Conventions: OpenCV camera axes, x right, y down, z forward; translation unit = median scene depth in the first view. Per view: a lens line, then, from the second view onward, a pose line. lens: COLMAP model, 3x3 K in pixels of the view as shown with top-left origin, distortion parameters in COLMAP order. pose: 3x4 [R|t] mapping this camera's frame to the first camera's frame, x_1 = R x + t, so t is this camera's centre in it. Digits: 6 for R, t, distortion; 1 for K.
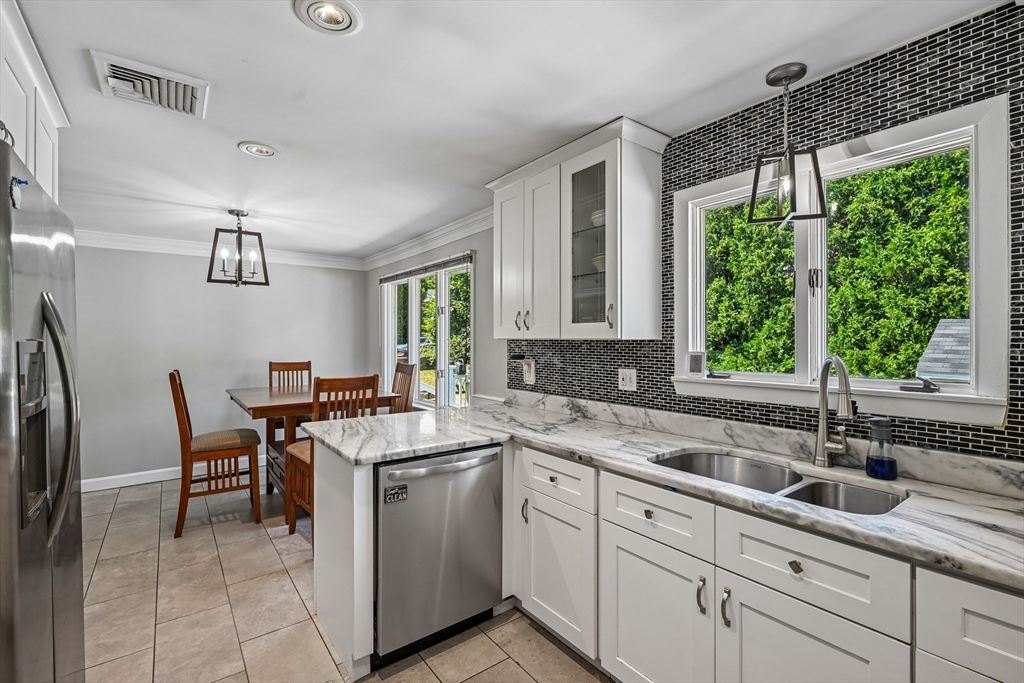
lens RADIAL K [[455.8, 0, 510.8], [0, 455.8, 342.5], [0, 0, 1]] dist [-0.000485, 0.000679]
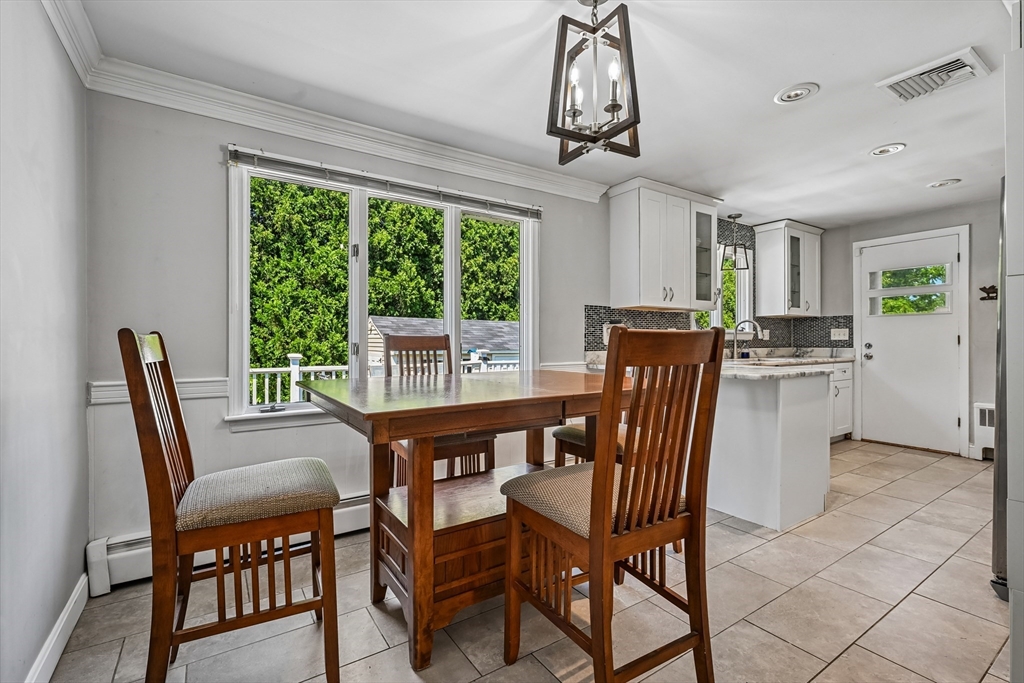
lens RADIAL K [[455.8, 0, 513.4], [0, 455.8, 341.1], [0, 0, 1]] dist [-0.000485, 0.000679]
pose [[0.057644, -0.001477, 0.998336, -1.494349], [0.007165, 0.999974, 0.001065, 0.098202], [-0.998311, 0.007092, 0.057653, 1.481932]]
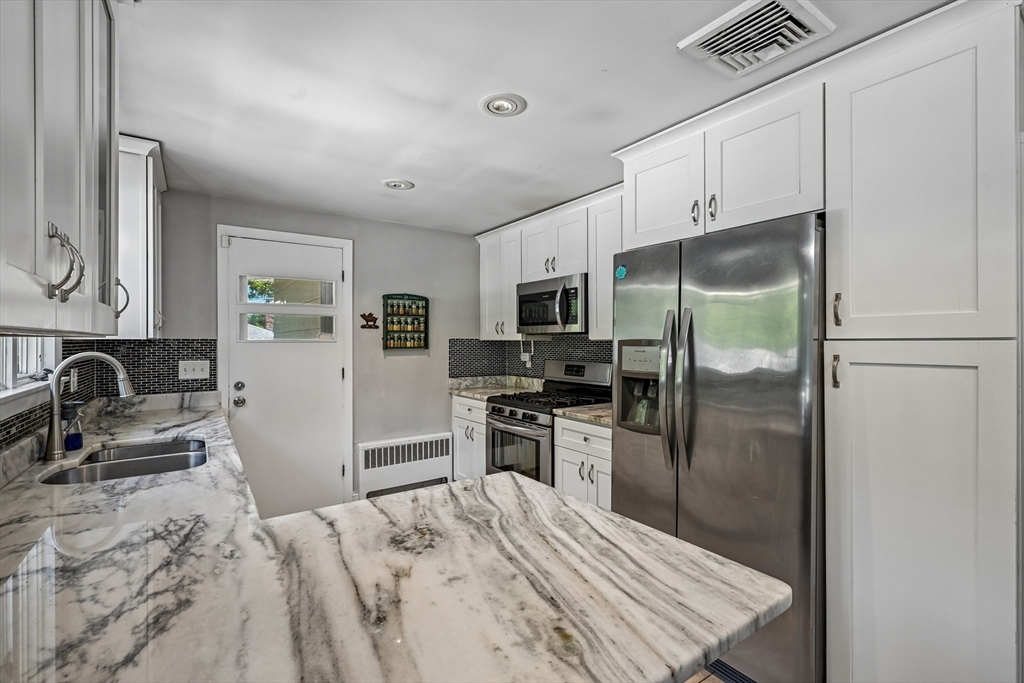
lens RADIAL K [[455.8, 0, 512.0], [0, 455.8, 340.3], [0, 0, 1]] dist [-0.000485, 0.000679]
pose [[-0.999210, -0.000208, 0.039748, -0.270127], [-0.000053, 0.999992, 0.003886, -0.004426], [-0.039748, 0.003881, -0.999202, 1.337598]]
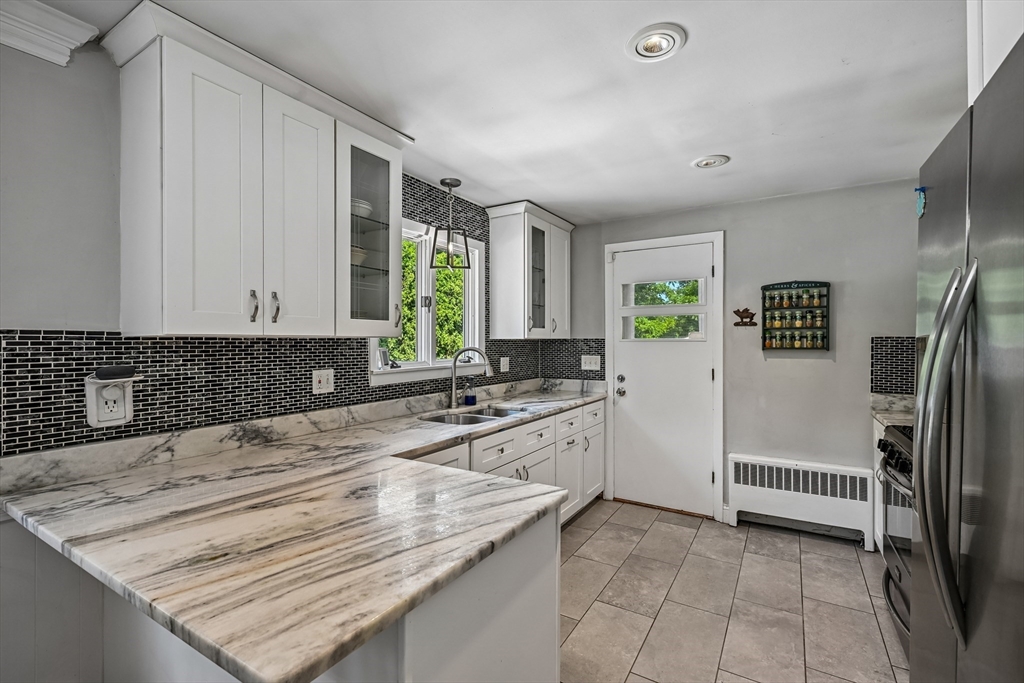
lens RADIAL K [[455.8, 0, 511.8], [0, 455.8, 341.3], [0, 0, 1]] dist [-0.000485, 0.000679]
pose [[-0.370091, -0.001618, 0.928994, -0.726839], [0.004574, 0.999983, 0.003564, -0.000842], [-0.928984, 0.005568, -0.370078, 0.971812]]
